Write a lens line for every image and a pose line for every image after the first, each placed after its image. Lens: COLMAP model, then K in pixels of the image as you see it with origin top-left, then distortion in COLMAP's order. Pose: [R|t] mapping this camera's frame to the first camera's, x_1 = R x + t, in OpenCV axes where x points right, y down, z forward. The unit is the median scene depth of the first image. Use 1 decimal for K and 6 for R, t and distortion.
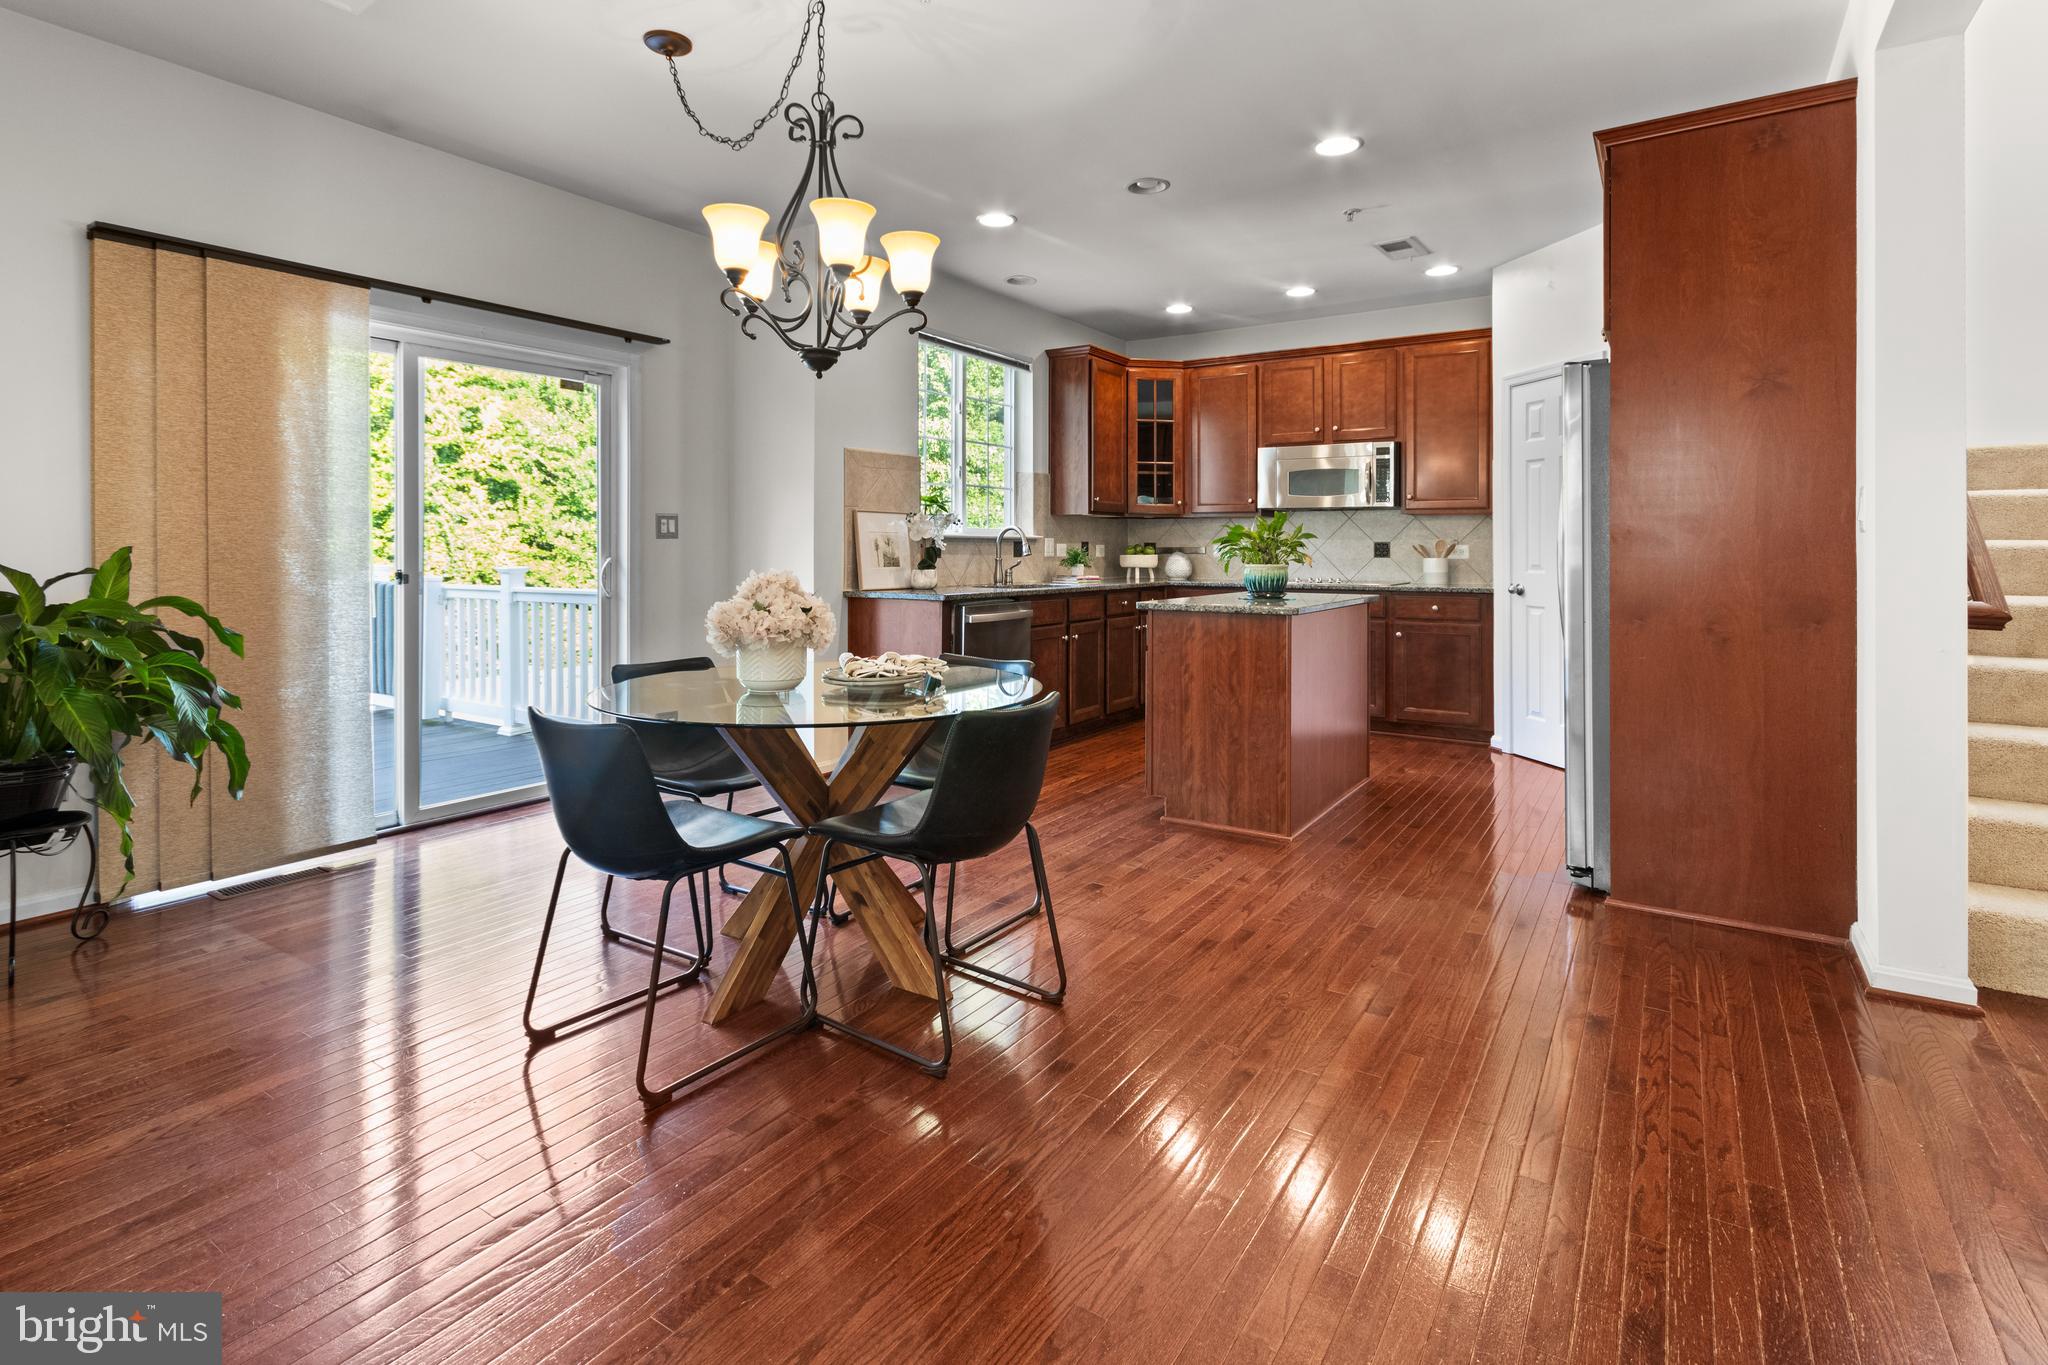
lens RADIAL K [[1006.8, 0, 998.5], [0, 1006.8, 560.7], [0, 0, 1]] dist [0.003693, 0.001673]
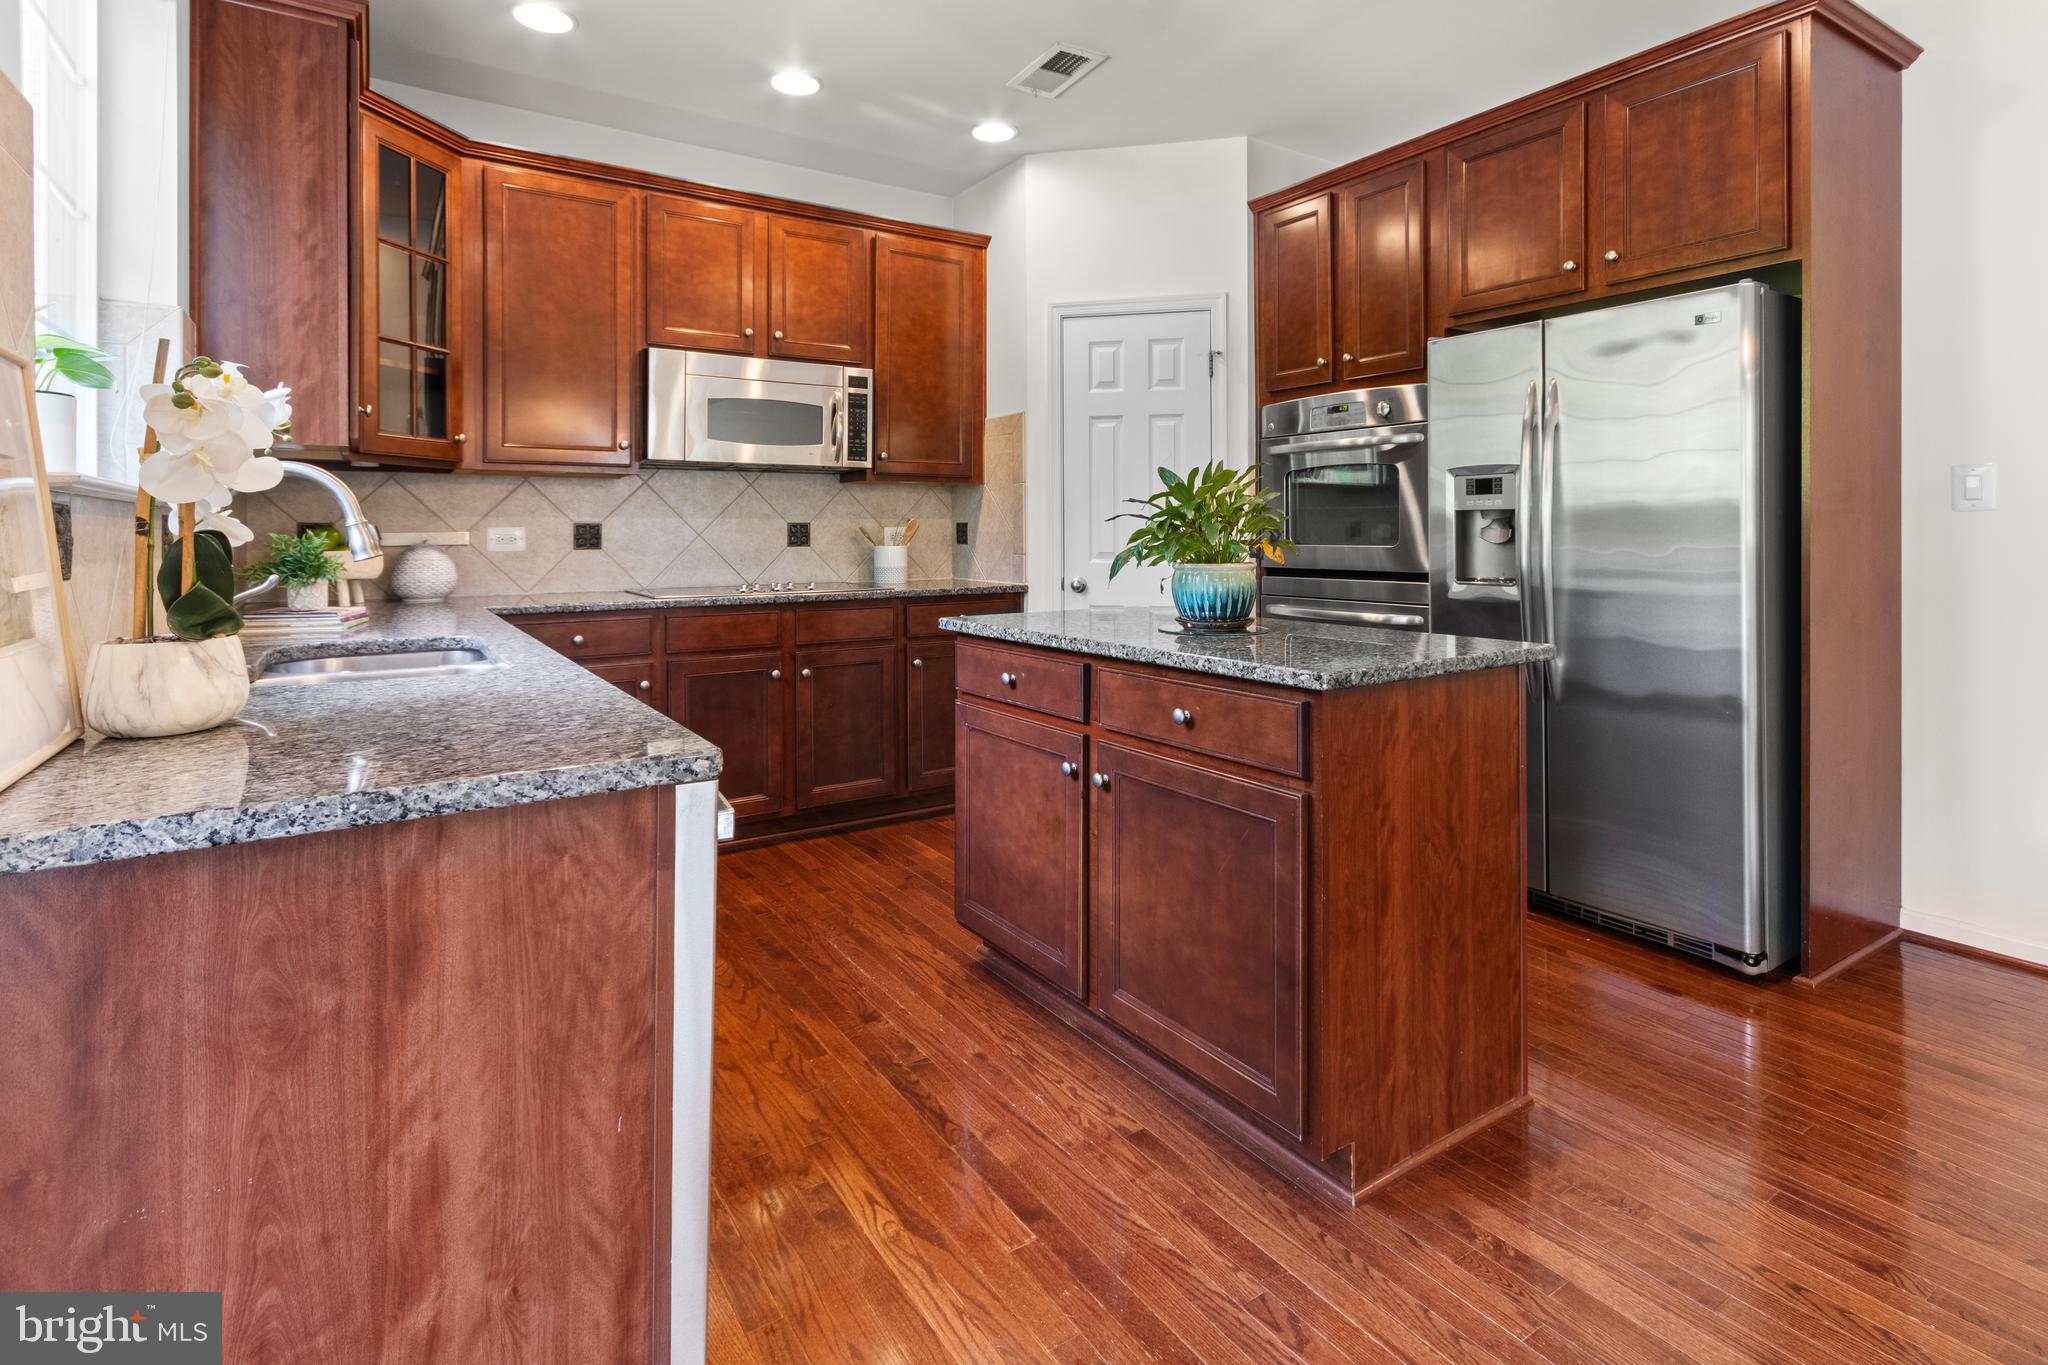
lens RADIAL K [[1006.8, 0, 1036.7], [0, 1006.8, 531.6], [0, 0, 1]] dist [0.003693, 0.001673]
pose [[0.378621, -0.003540, 0.925545, -0.175375], [0.017044, 0.999850, -0.003148, -0.008806], [-0.925395, 0.016967, 0.378625, 0.650550]]
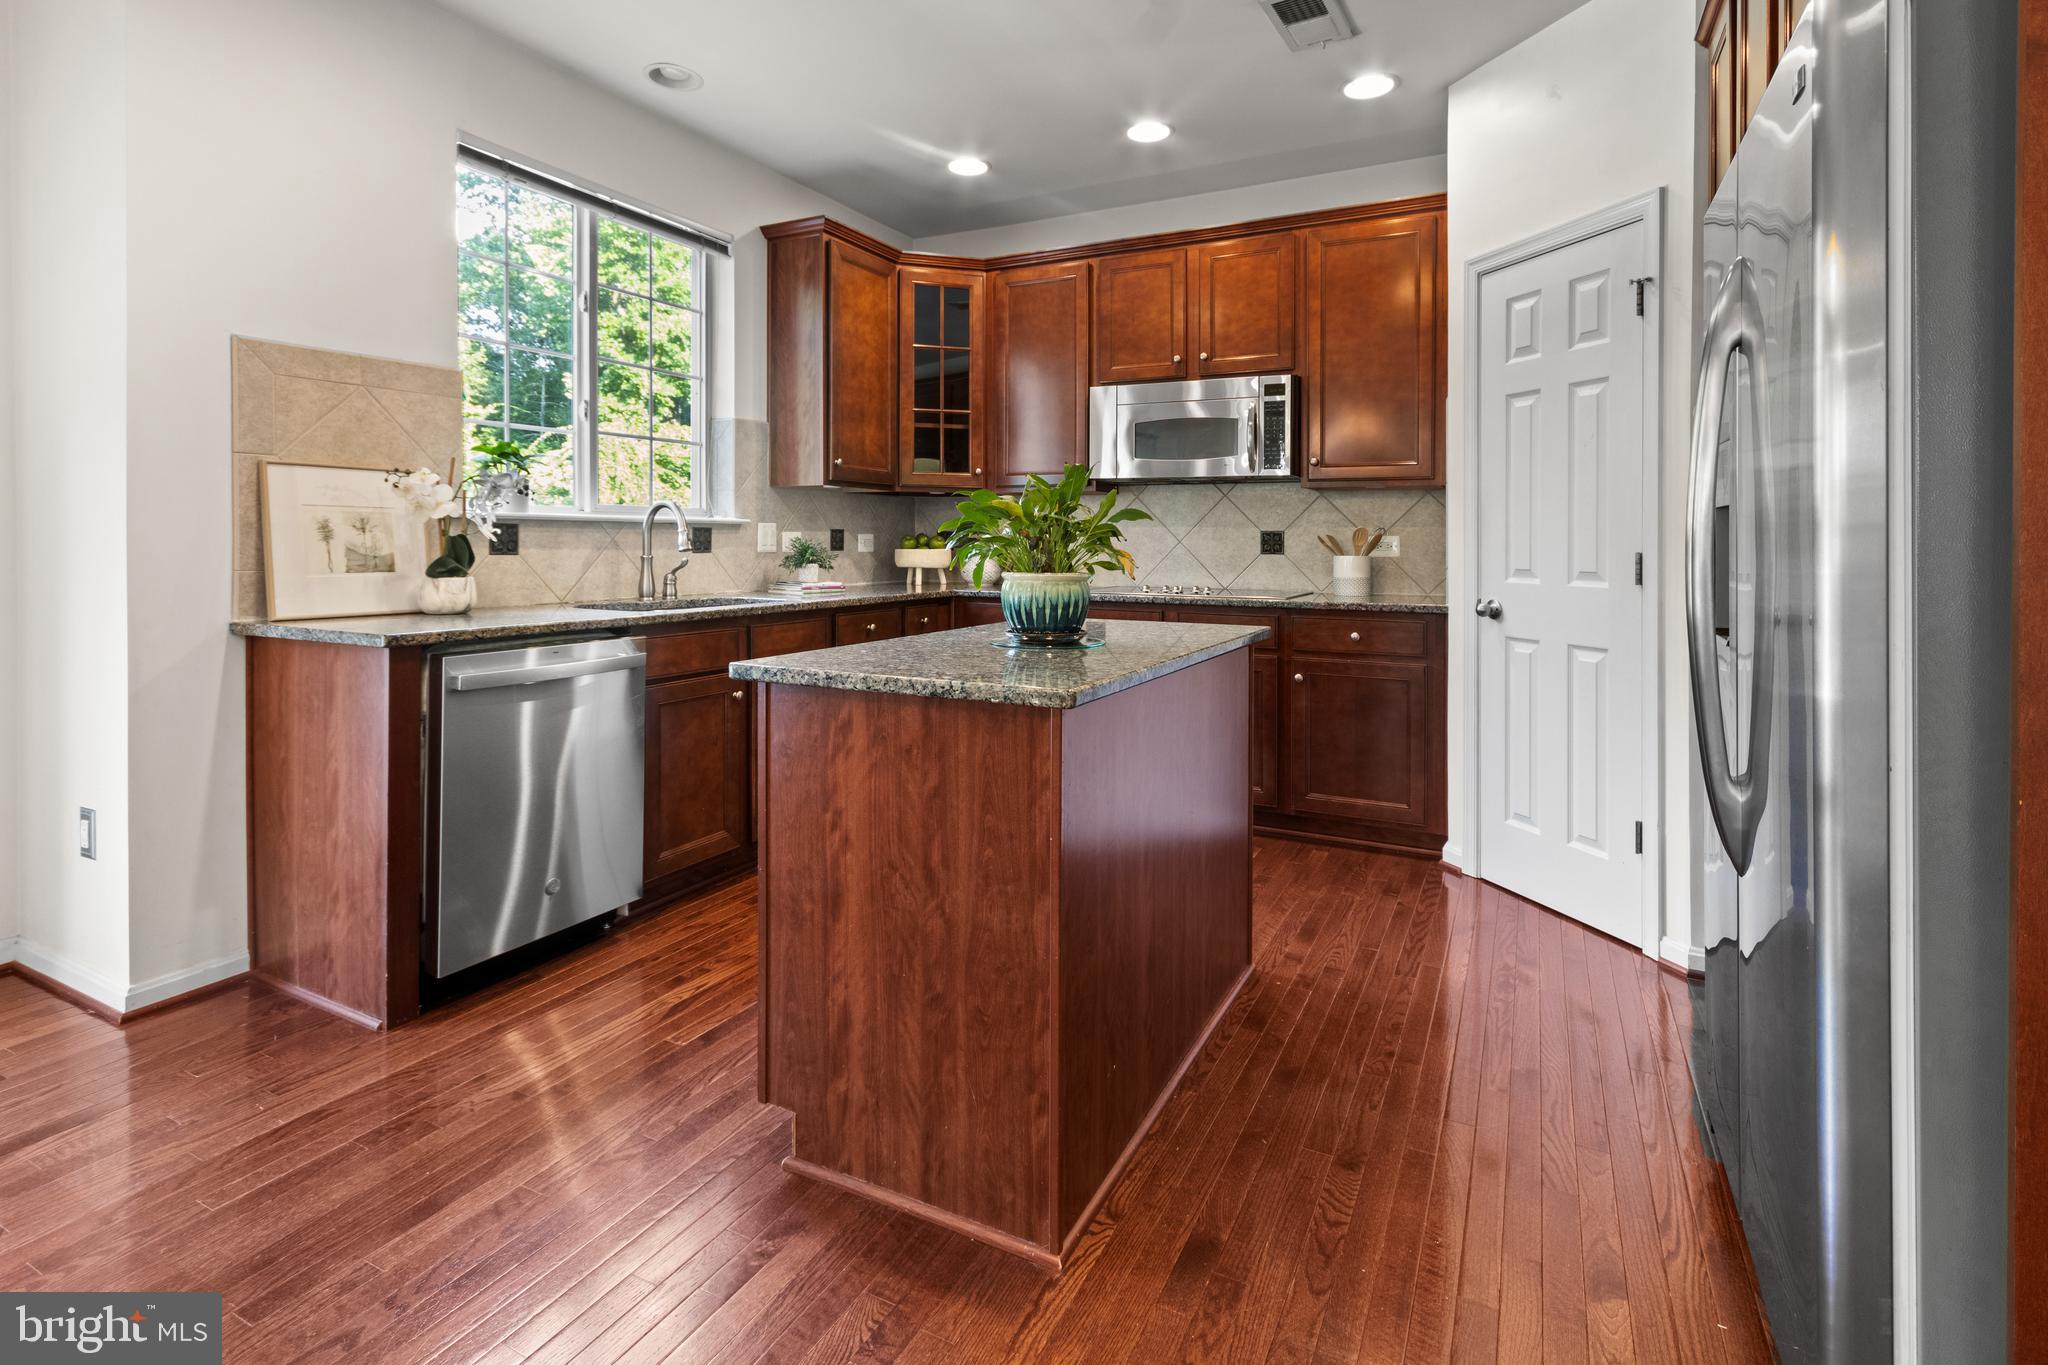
lens RADIAL K [[1006.8, 0, 1004.7], [0, 1006.8, 551.1], [0, 0, 1]] dist [0.003693, 0.001673]
pose [[0.994255, 0.002501, 0.107007, 0.141710], [-0.002363, 0.999996, -0.001414, -0.004402], [-0.107010, 0.001153, 0.994257, 0.378995]]
